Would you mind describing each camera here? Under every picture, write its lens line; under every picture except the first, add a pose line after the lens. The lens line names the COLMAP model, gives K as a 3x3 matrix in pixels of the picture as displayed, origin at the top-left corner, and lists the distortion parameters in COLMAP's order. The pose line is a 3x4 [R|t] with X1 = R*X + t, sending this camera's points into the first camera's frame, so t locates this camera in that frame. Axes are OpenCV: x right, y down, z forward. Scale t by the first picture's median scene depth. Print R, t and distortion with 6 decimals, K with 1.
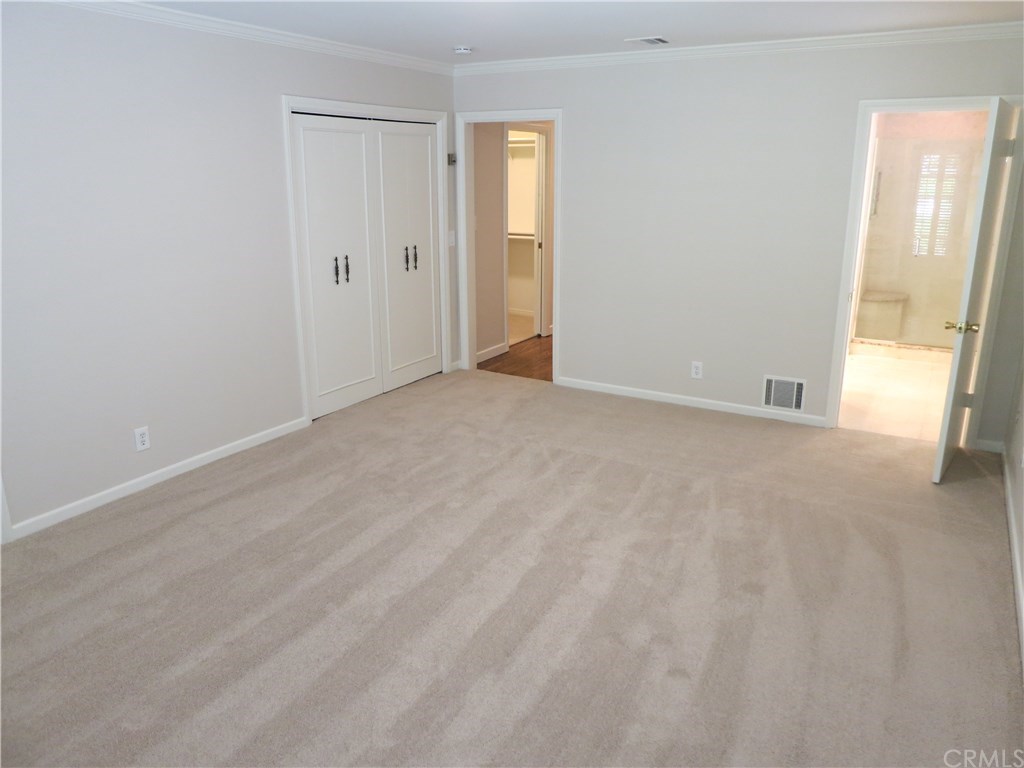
lens RADIAL K [[729.8, 0, 519.0], [0, 729.8, 379.6], [0, 0, 1]] dist [-0.050333, 0.006047]
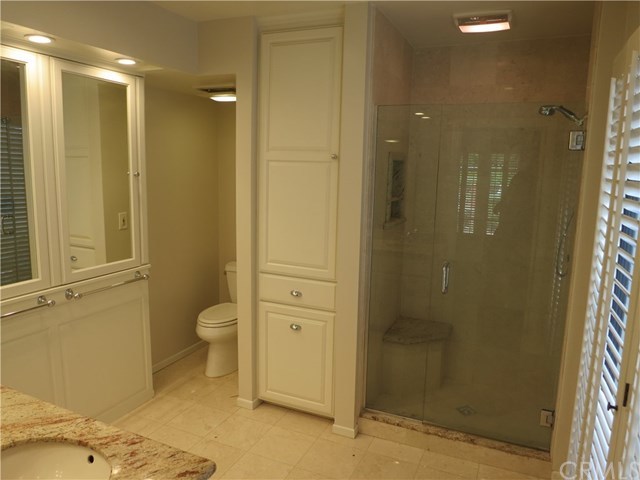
lens RADIAL K [[456.1, 0, 324.4], [0, 456.1, 237.2], [0, 0, 1]] dist [-0.050333, 0.006047]
pose [[0.992066, -0.001701, 0.125707, 0.382065], [0.017502, 0.992040, -0.124701, -0.162145], [-0.124494, 0.125912, 0.984199, 0.591633]]
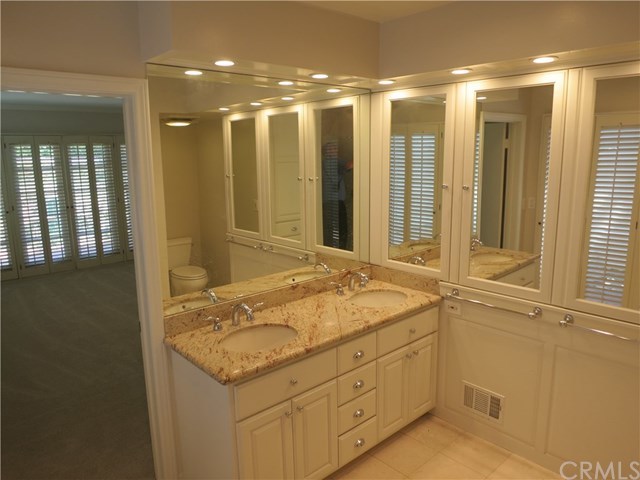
lens RADIAL K [[456.1, 0, 324.4], [0, 456.1, 237.2], [0, 0, 1]] dist [-0.050333, 0.006047]
pose [[-0.292228, 0.178585, -0.939527, 0.991191], [-0.251184, 0.933587, 0.255583, -0.468598], [0.922773, 0.310683, -0.227962, 1.415870]]
